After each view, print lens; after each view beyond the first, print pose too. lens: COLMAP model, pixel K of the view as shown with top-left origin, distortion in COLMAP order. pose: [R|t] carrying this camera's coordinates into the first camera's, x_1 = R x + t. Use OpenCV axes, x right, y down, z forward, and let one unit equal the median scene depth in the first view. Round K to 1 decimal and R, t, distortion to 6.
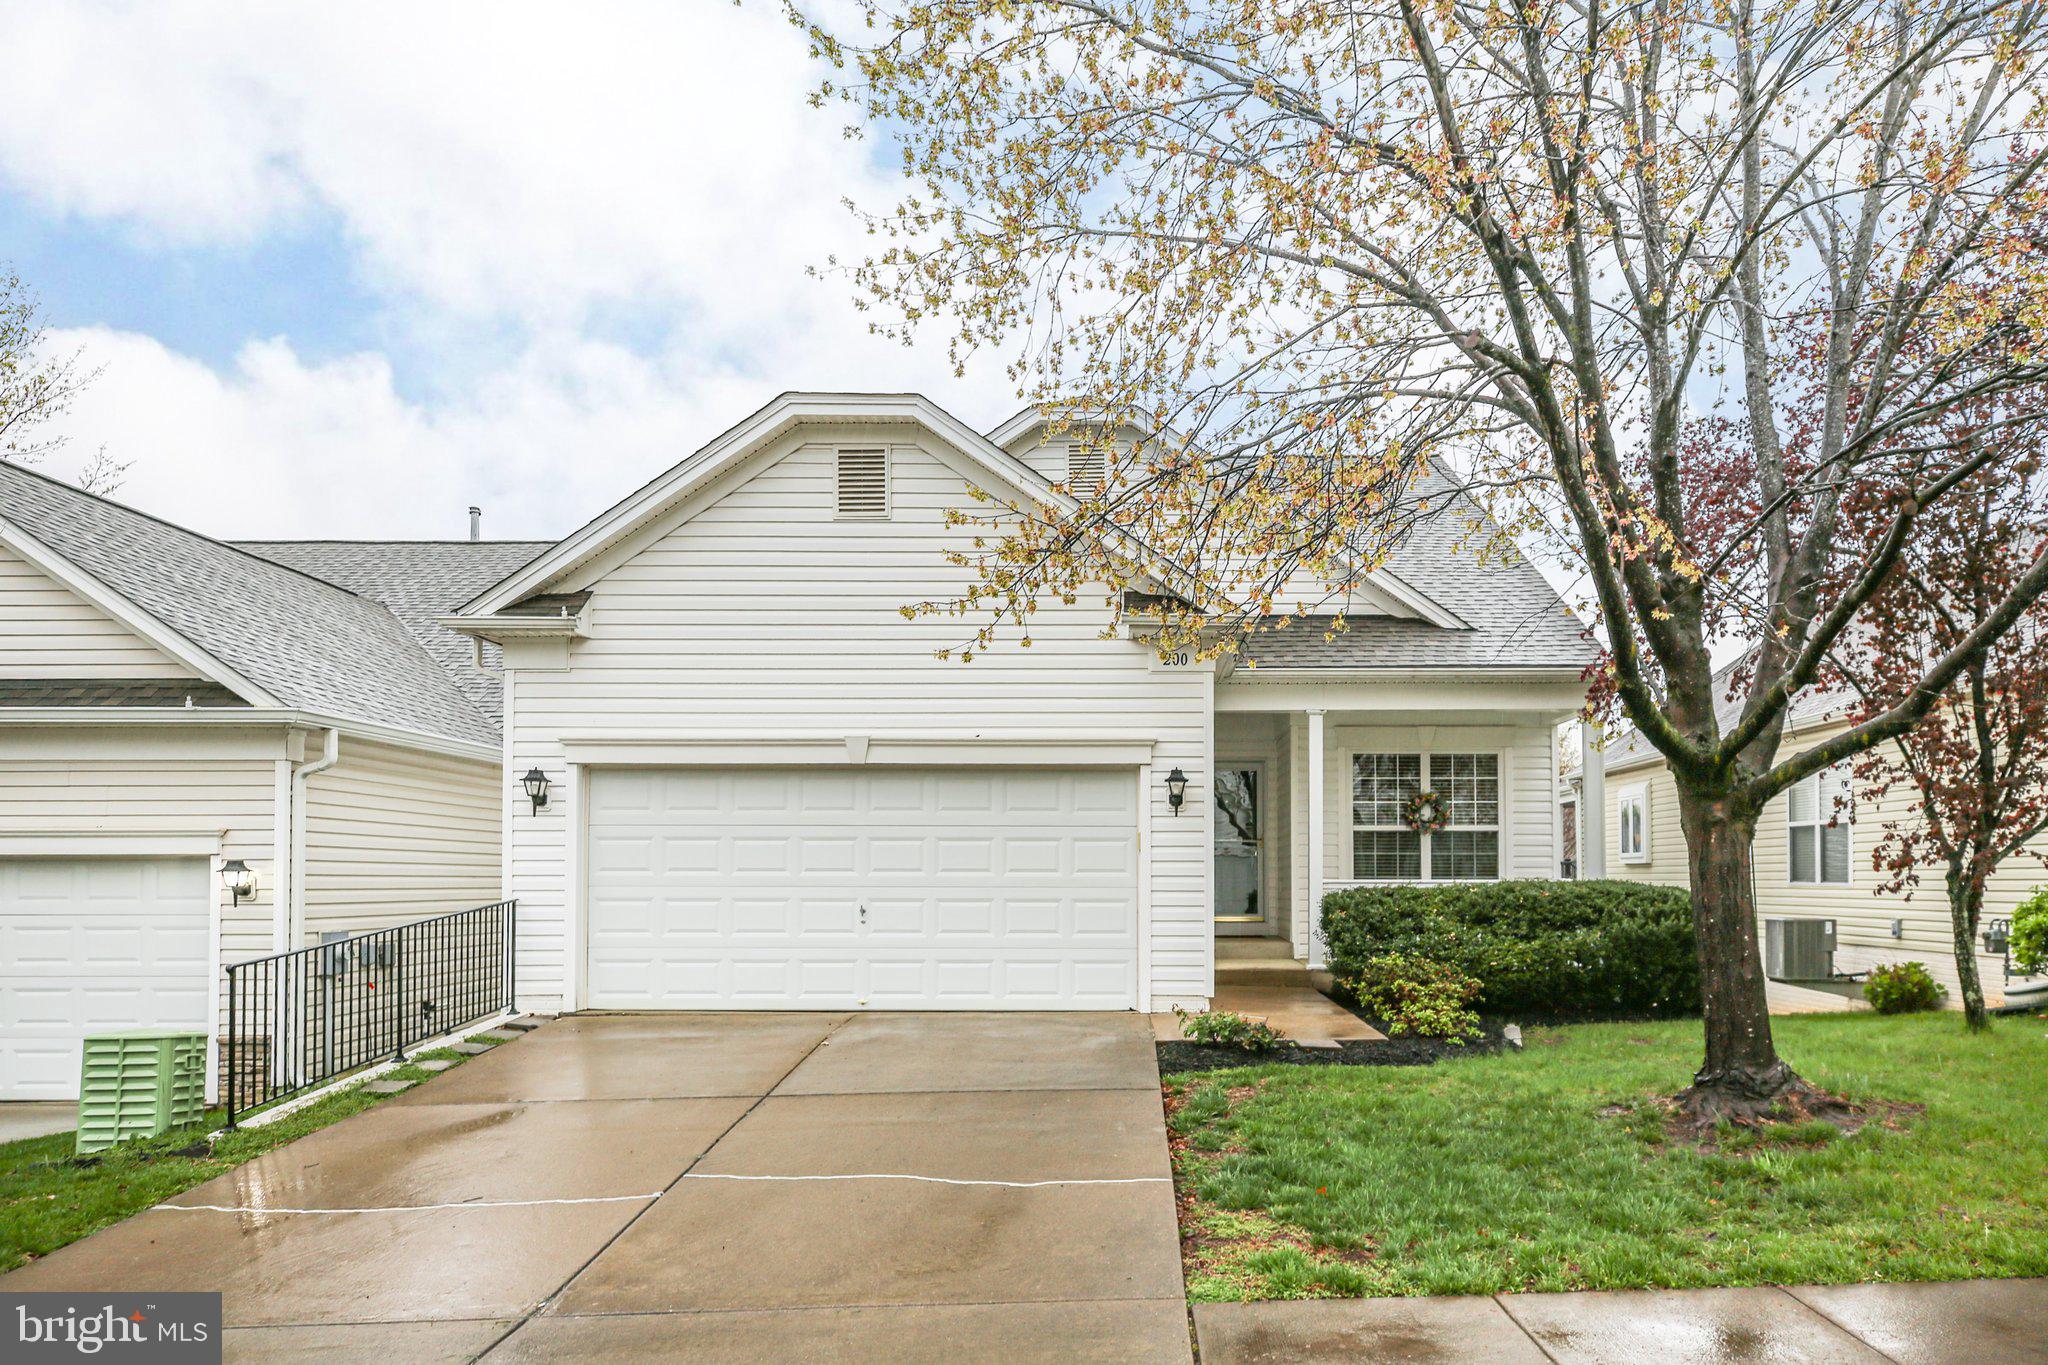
lens RADIAL K [[1985.6, 0, 1023.7], [0, 1985.6, 562.7], [0, 0, 1]] dist [0.052778, -0.002941]
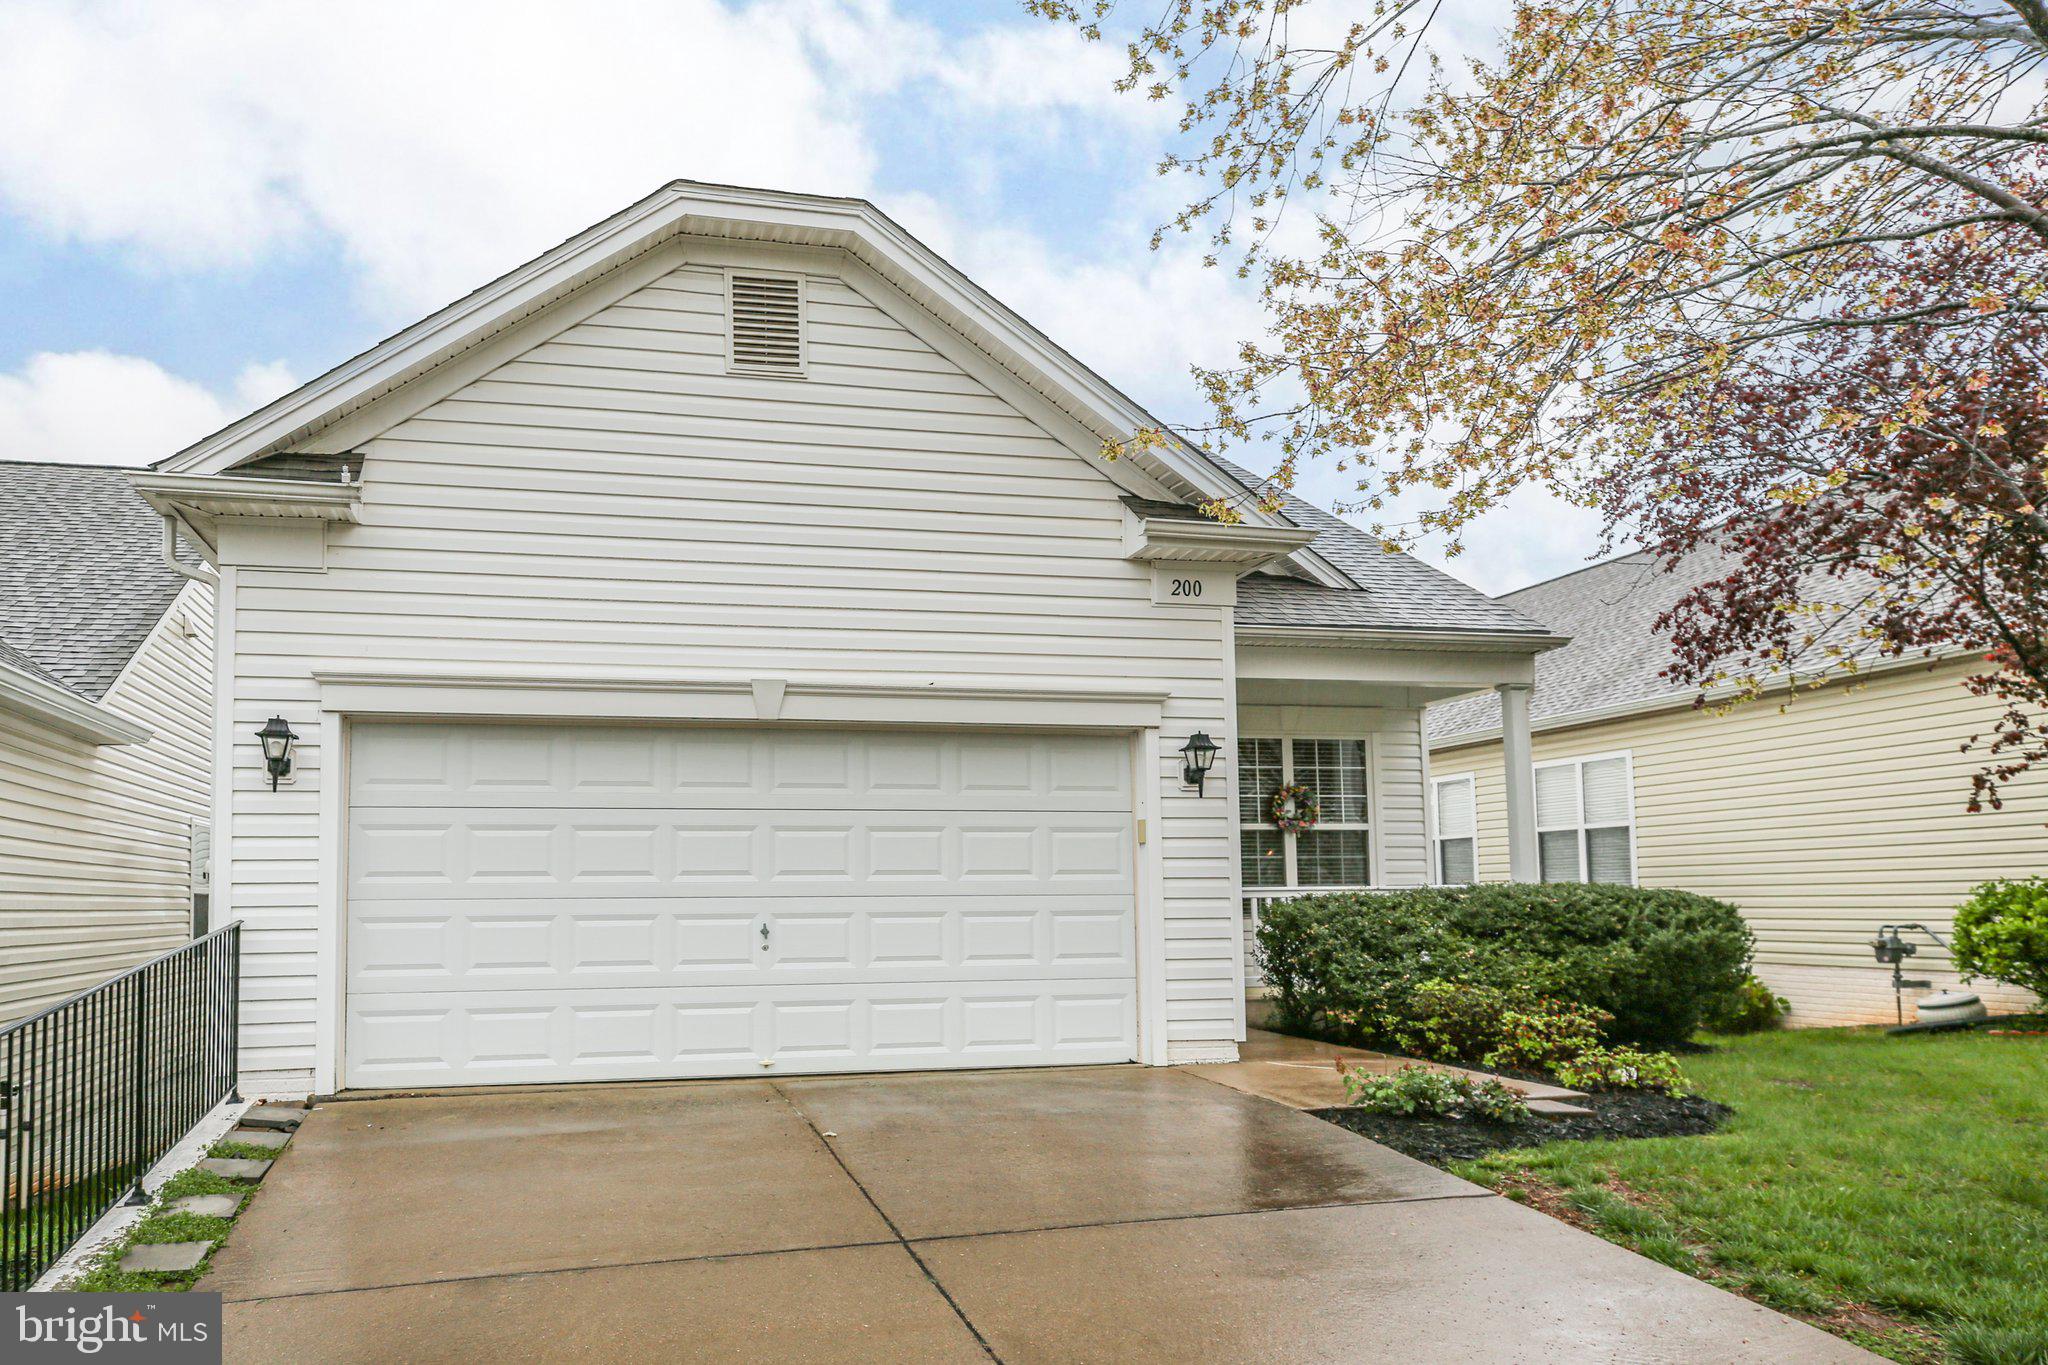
lens RADIAL K [[1985.6, 0, 1023.7], [0, 1985.6, 562.7], [0, 0, 1]] dist [0.052778, -0.002941]
pose [[0.954399, 0.041025, 0.295701, -0.203438], [-0.036721, 0.999123, -0.020095, 0.056194], [-0.296266, 0.008320, 0.955069, 0.303529]]
